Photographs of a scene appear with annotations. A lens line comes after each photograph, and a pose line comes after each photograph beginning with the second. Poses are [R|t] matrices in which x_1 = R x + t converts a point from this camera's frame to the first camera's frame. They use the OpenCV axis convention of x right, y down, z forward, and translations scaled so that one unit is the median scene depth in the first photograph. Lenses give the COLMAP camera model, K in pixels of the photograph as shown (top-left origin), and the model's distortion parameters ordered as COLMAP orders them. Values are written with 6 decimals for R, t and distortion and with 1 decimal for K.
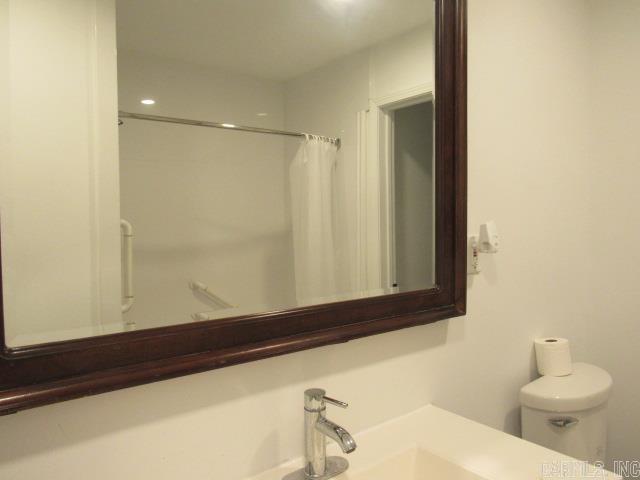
lens RADIAL K [[458.4, 0, 318.5], [0, 458.4, 240.4], [0, 0, 1]] dist [-0.027151, 0.003352]
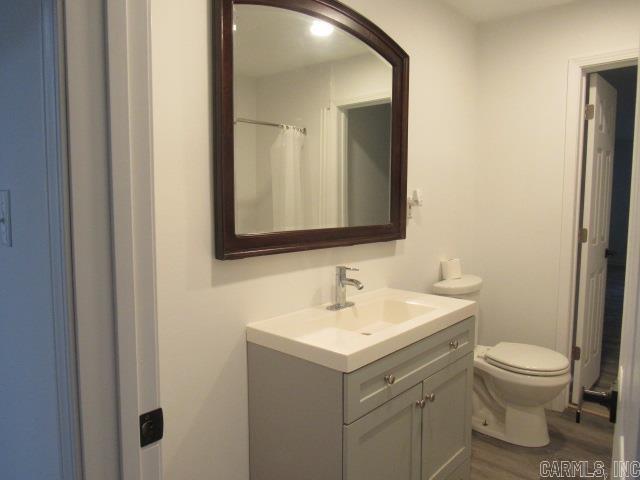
lens RADIAL K [[458.4, 0, 318.5], [0, 458.4, 240.4], [0, 0, 1]] dist [-0.027151, 0.003352]
pose [[0.985796, -0.005904, 0.167843, -0.293850], [-0.003335, 0.998497, 0.054708, 0.059654], [-0.167914, -0.054490, 0.984295, -0.668944]]
